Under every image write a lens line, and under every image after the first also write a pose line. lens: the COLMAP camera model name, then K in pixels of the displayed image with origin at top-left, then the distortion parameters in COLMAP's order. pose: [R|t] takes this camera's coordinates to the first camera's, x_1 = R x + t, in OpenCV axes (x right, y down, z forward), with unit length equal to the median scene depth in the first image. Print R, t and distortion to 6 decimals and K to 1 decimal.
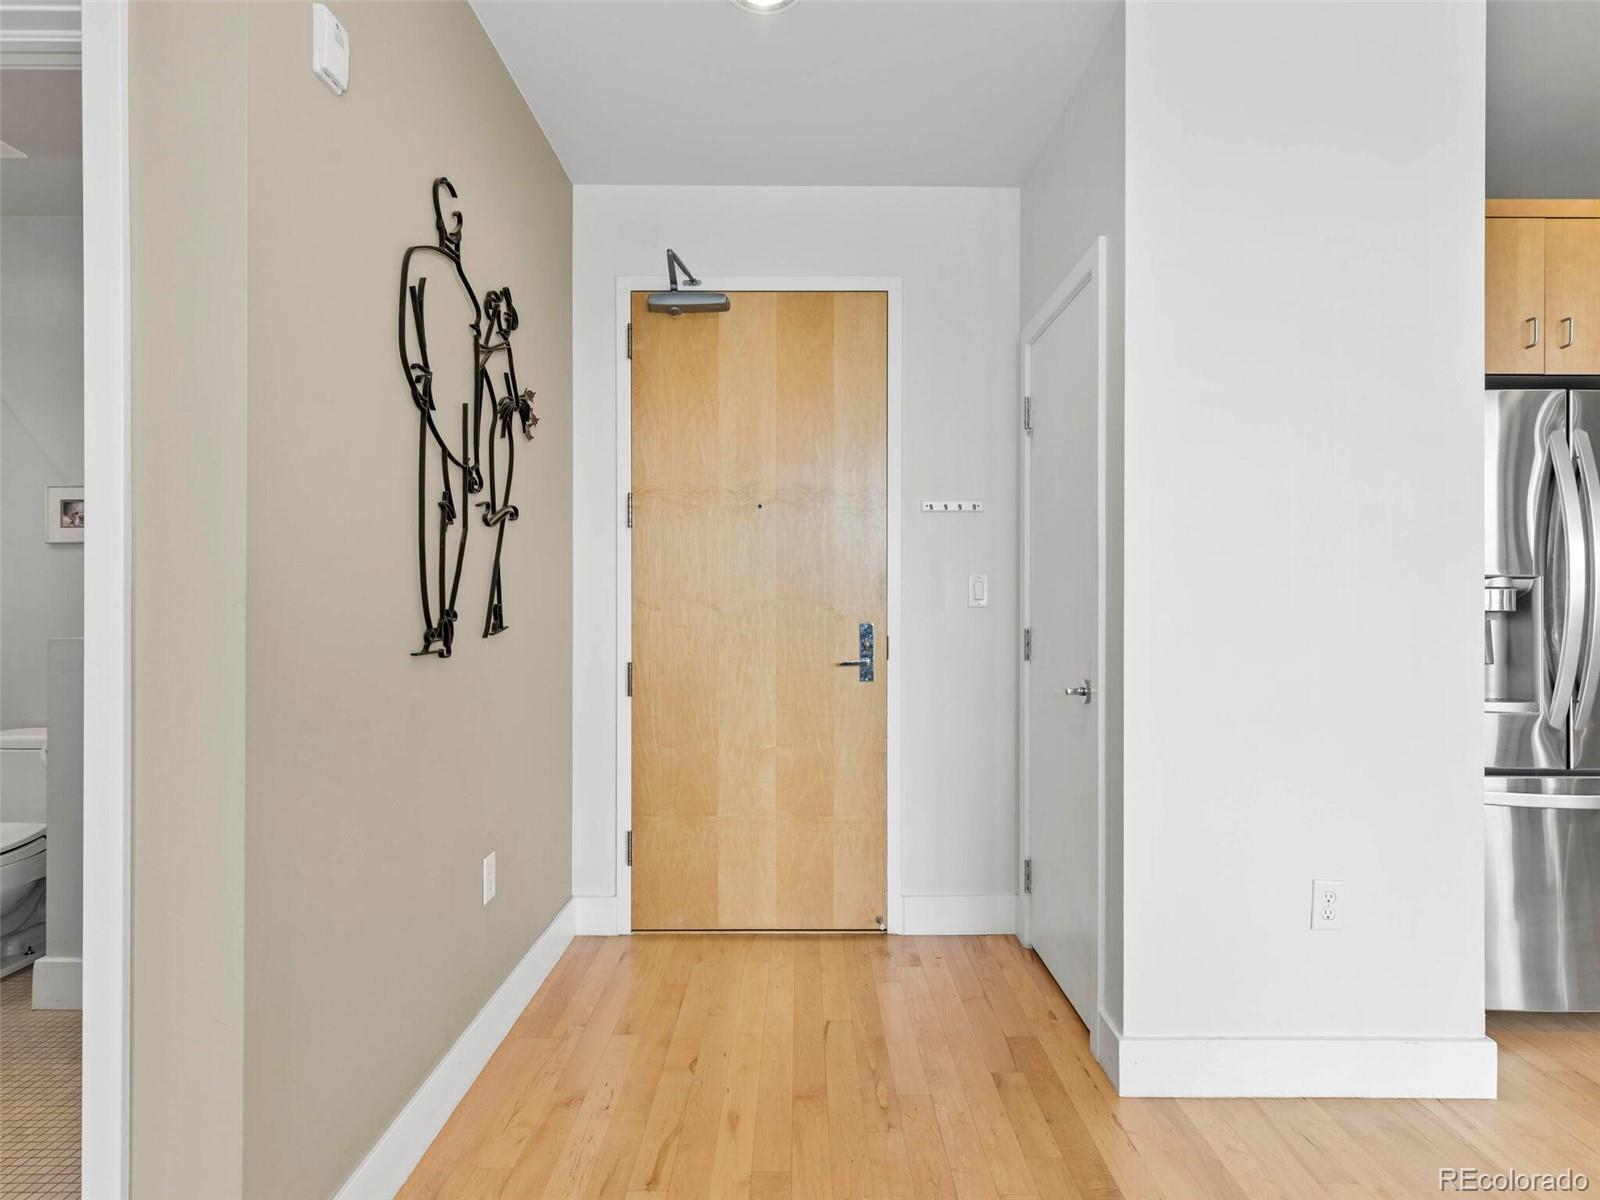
lens RADIAL K [[804.9, 0, 801.4], [0, 804.9, 602.3], [0, 0, 1]] dist [0.005596, -0.001656]
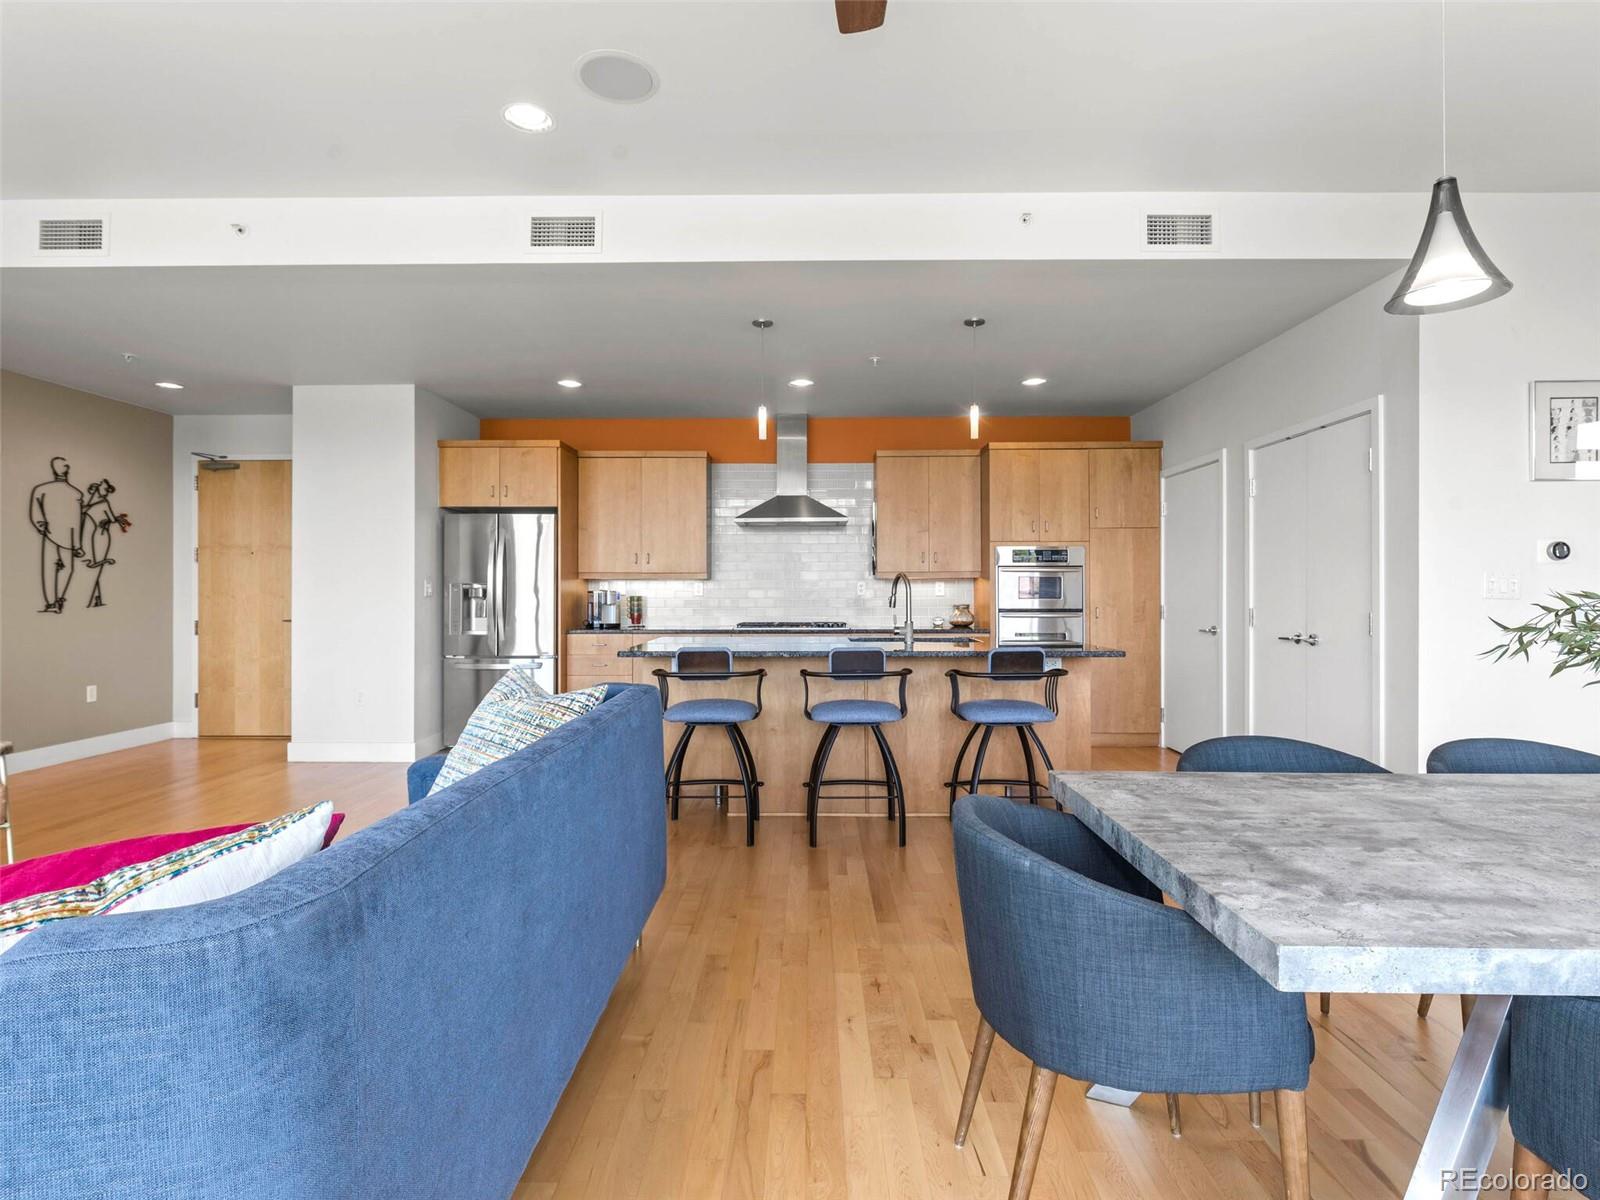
lens RADIAL K [[804.9, 0, 789.6], [0, 804.9, 589.3], [0, 0, 1]] dist [0.005596, -0.001656]
pose [[0.999738, -0.004012, -0.022550, 1.980157], [0.003929, 0.999985, -0.003727, -0.001170], [0.022565, 0.003638, 0.999739, -1.648421]]
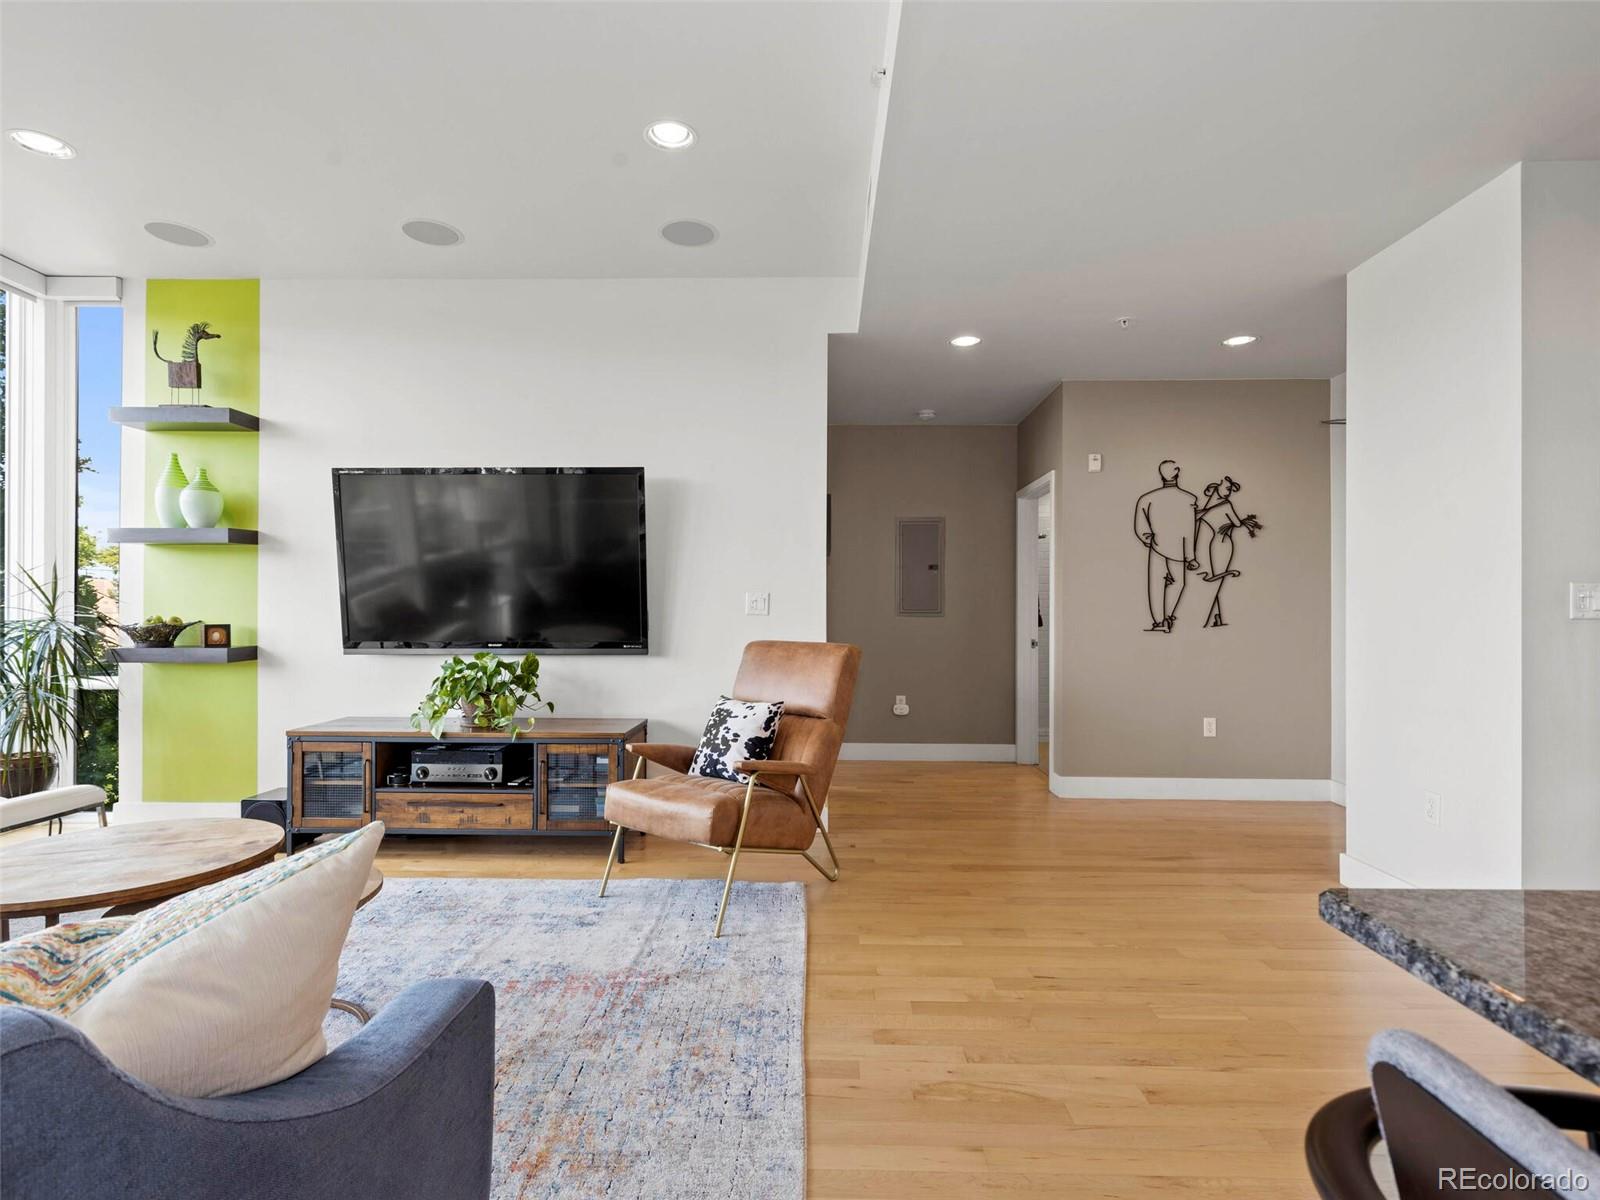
lens RADIAL K [[804.9, 0, 807.7], [0, 804.9, 605.7], [0, 0, 1]] dist [0.005596, -0.001656]
pose [[-0.021602, -0.009856, -0.999718, 1.940498], [-0.003140, 0.999947, -0.009791, 0.004209], [0.999762, 0.002928, -0.021632, -0.142031]]
